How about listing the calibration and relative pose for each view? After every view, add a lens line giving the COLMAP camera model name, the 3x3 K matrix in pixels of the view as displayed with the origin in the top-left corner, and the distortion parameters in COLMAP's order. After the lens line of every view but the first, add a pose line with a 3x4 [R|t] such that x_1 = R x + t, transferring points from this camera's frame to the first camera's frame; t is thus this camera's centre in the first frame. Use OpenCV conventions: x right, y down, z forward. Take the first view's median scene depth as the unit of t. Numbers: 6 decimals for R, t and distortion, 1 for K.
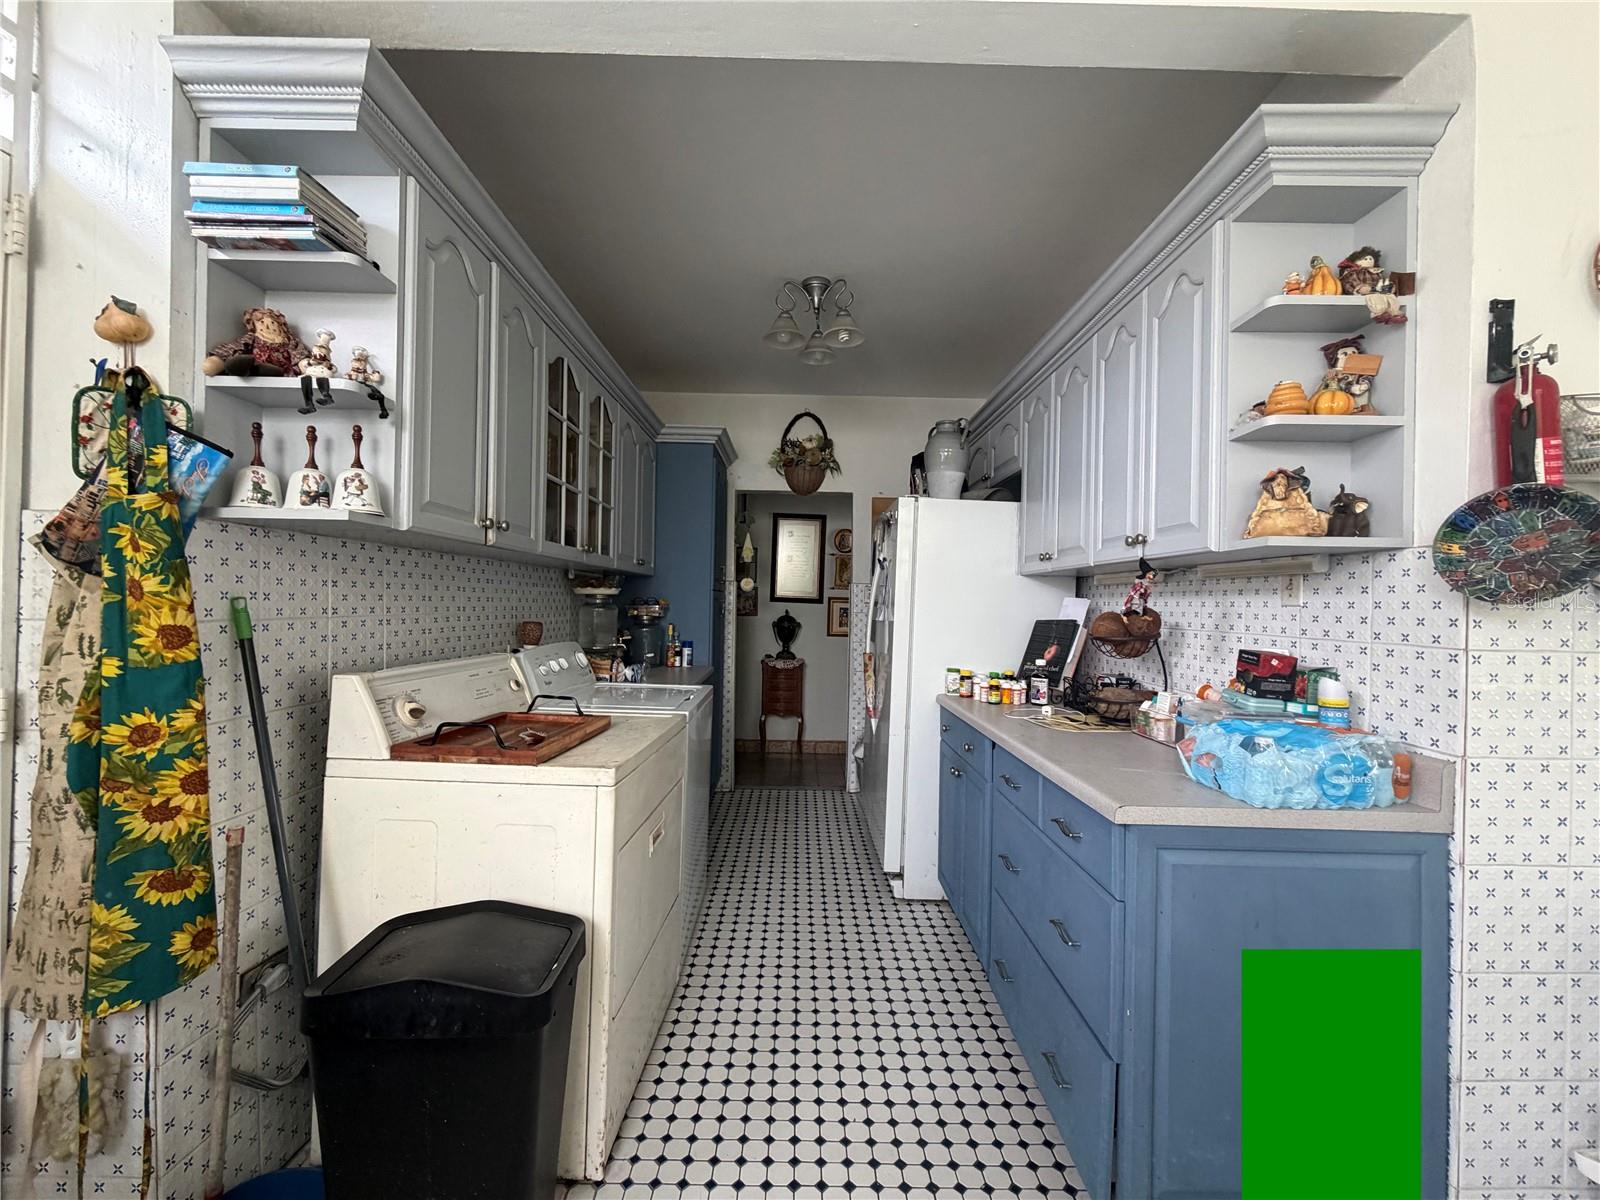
lens RADIAL K [[637.6, 0, 803.0], [0, 637.6, 601.2], [0, 0, 1]] dist [0.001647, -0.000409]
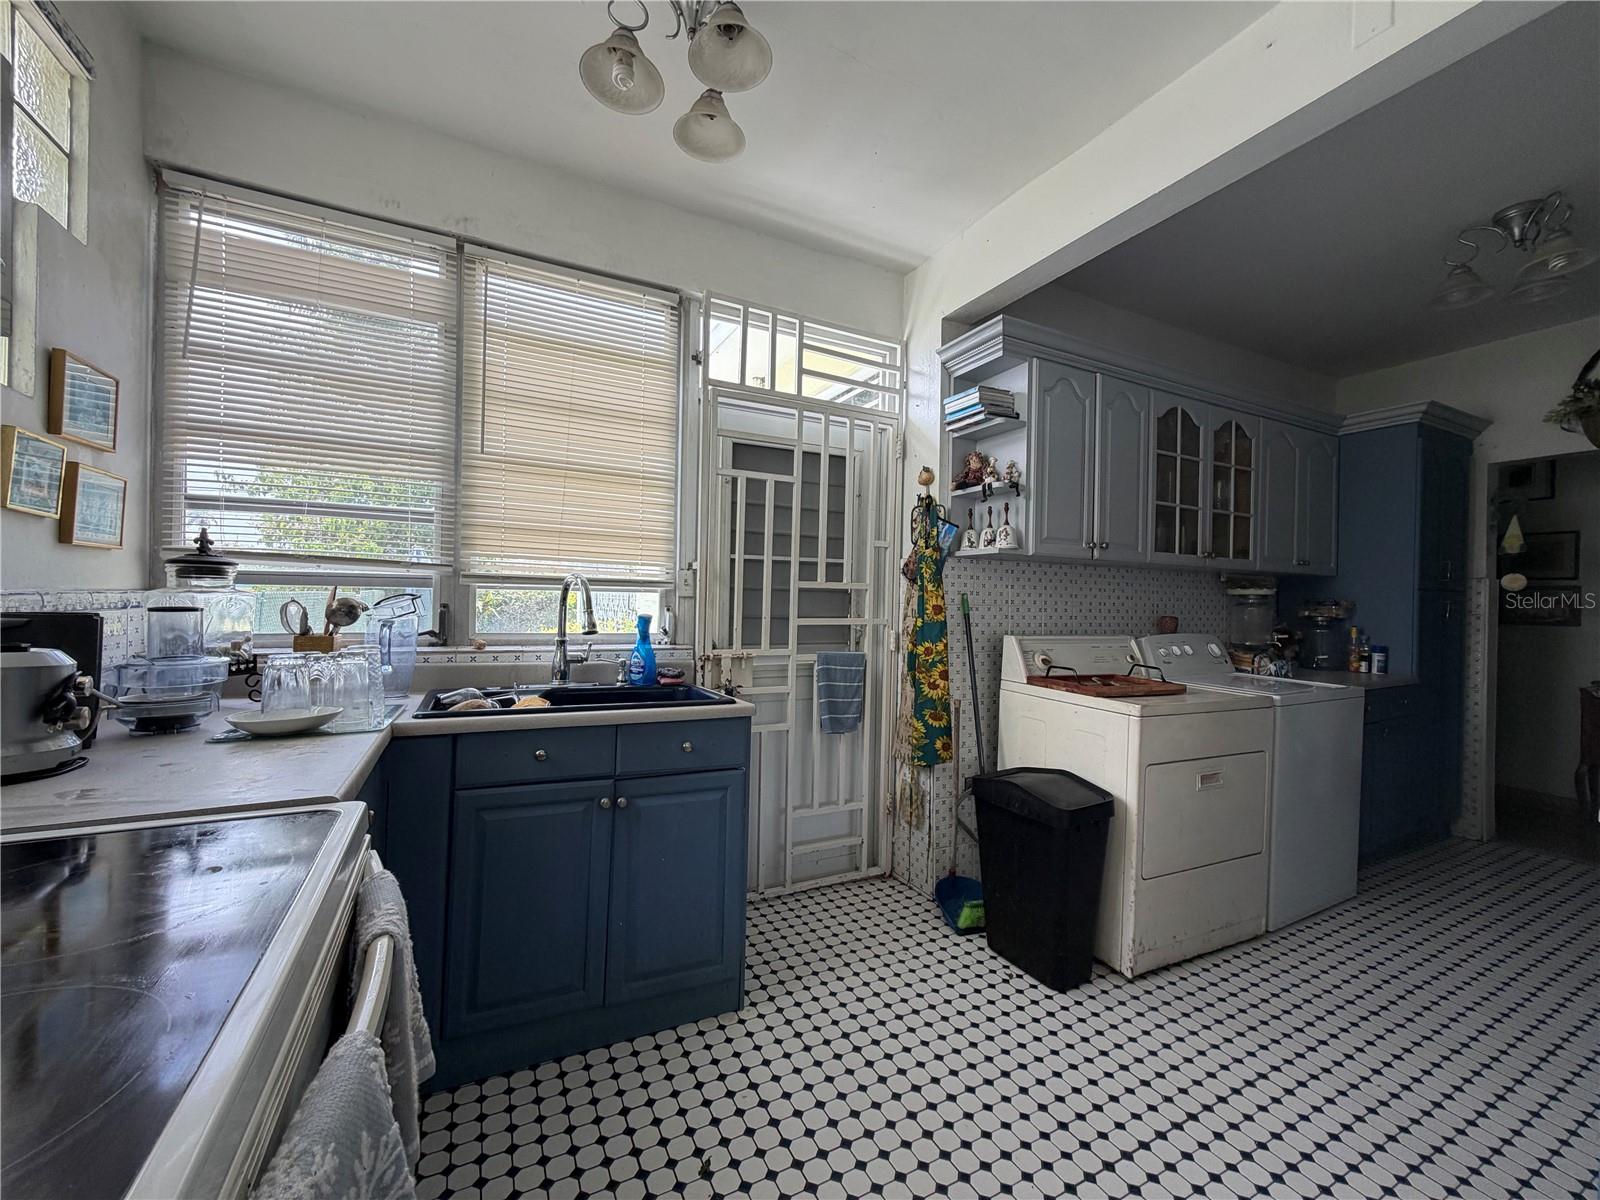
lens RADIAL K [[637.6, 0, 804.0], [0, 637.6, 602.6], [0, 0, 1]] dist [0.001647, -0.000409]
pose [[0.448502, -0.006282, -0.893760, 0.775035], [-0.008947, 0.999894, -0.011518, 0.054991], [0.893737, 0.013162, 0.448398, -0.417448]]
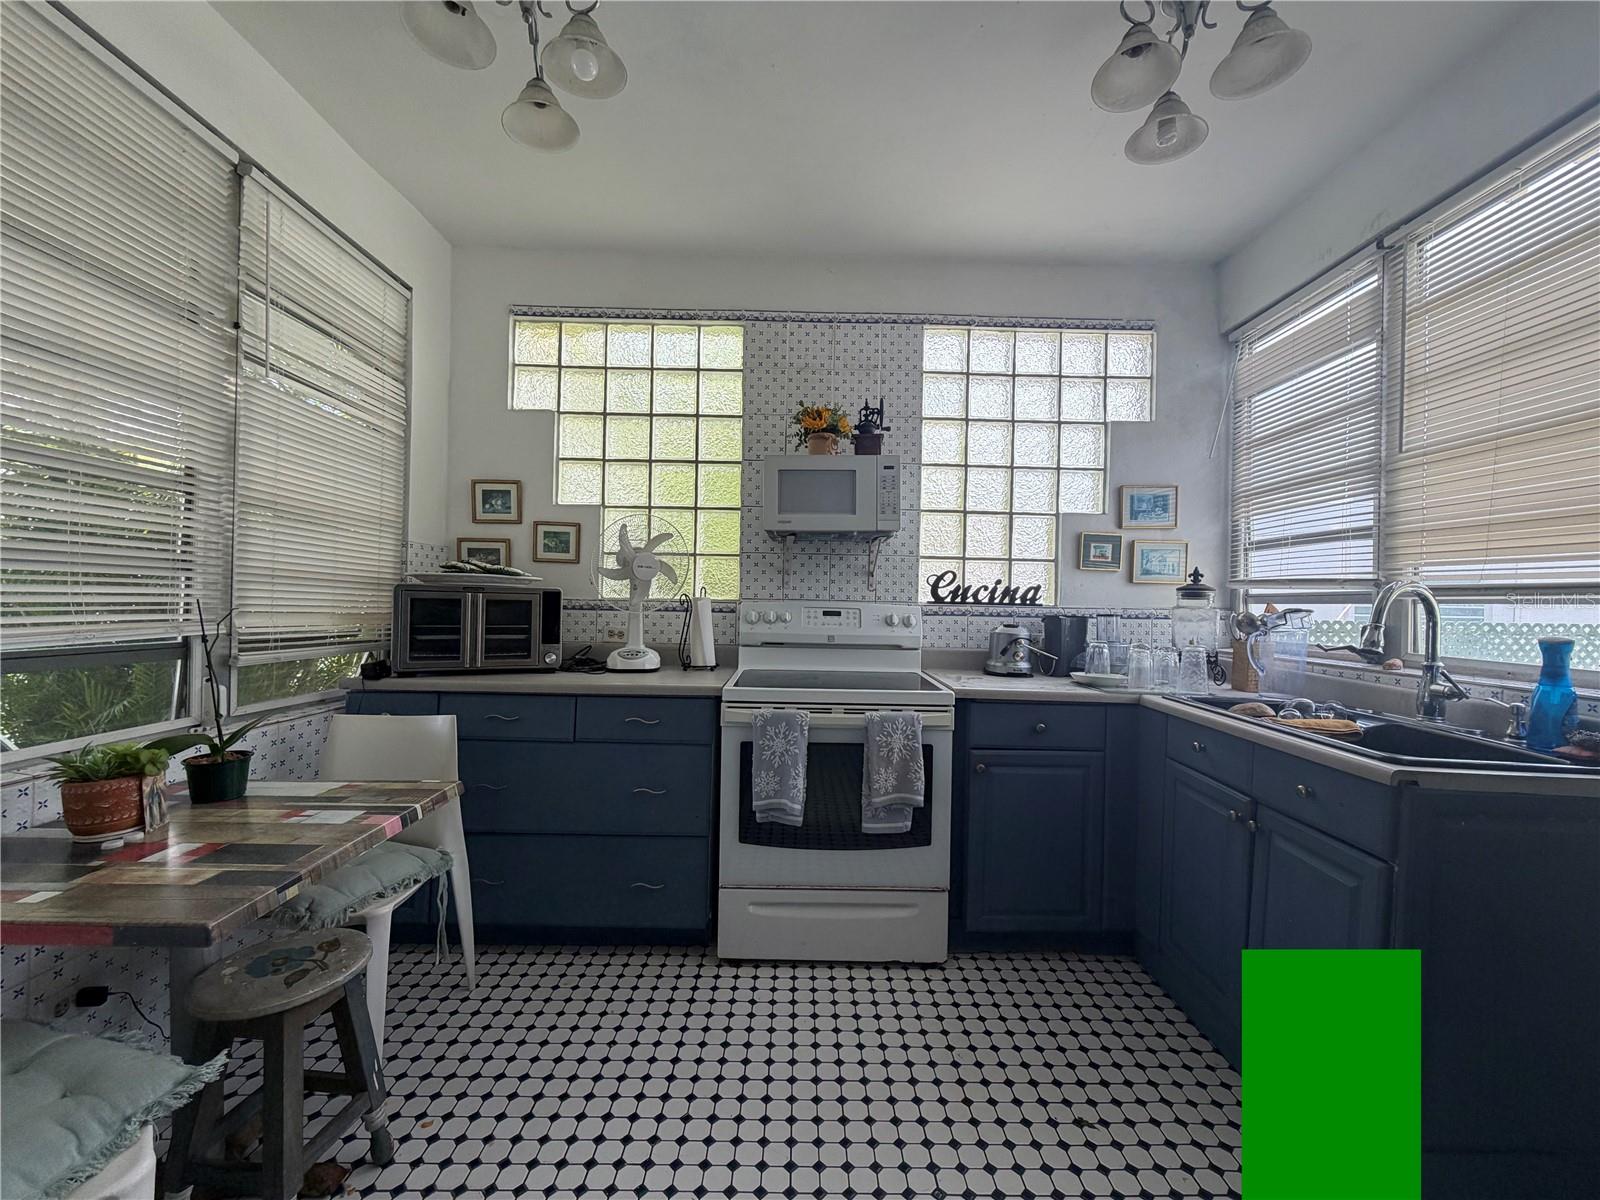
lens RADIAL K [[637.6, 0, 807.4], [0, 637.6, 601.0], [0, 0, 1]] dist [0.001647, -0.000409]
pose [[-0.999342, -0.036179, -0.002594, 0.314405], [-0.036169, 0.999338, -0.003935, 0.058289], [0.002735, -0.003838, -0.999989, 1.013093]]
